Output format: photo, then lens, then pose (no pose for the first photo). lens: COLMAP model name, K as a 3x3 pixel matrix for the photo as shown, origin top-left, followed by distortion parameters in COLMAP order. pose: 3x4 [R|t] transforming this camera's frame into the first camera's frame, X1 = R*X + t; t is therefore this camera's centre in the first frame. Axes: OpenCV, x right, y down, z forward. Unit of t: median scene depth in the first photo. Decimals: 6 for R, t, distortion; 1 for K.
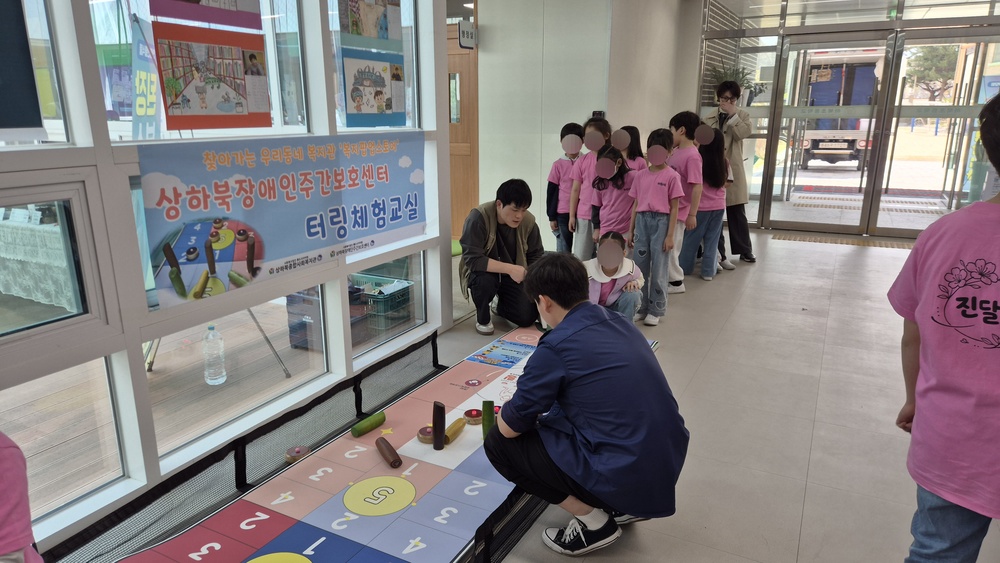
lens RADIAL K [[661.9, 0, 498.5], [0, 661.9, 287.7], [0, 0, 1]] dist [0.048999, -0.041858]
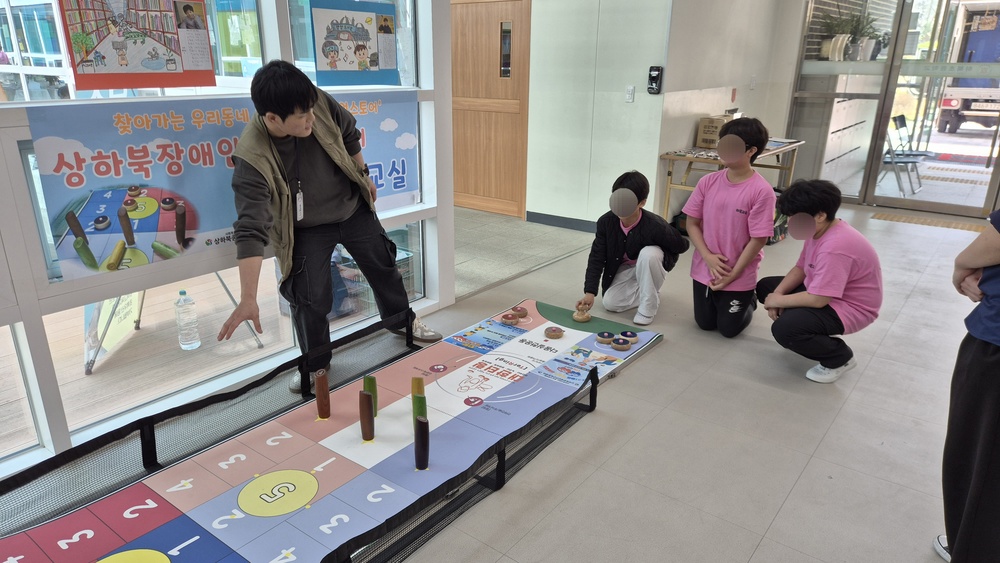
lens RADIAL K [[661.9, 0, 486.2], [0, 661.9, 298.9], [0, 0, 1]] dist [0.048999, -0.041858]
pose [[0.982239, 0.068312, -0.174759, 0.218197], [-0.053674, 0.994747, 0.087162, -0.048653], [0.179795, -0.076233, 0.980746, 0.135842]]
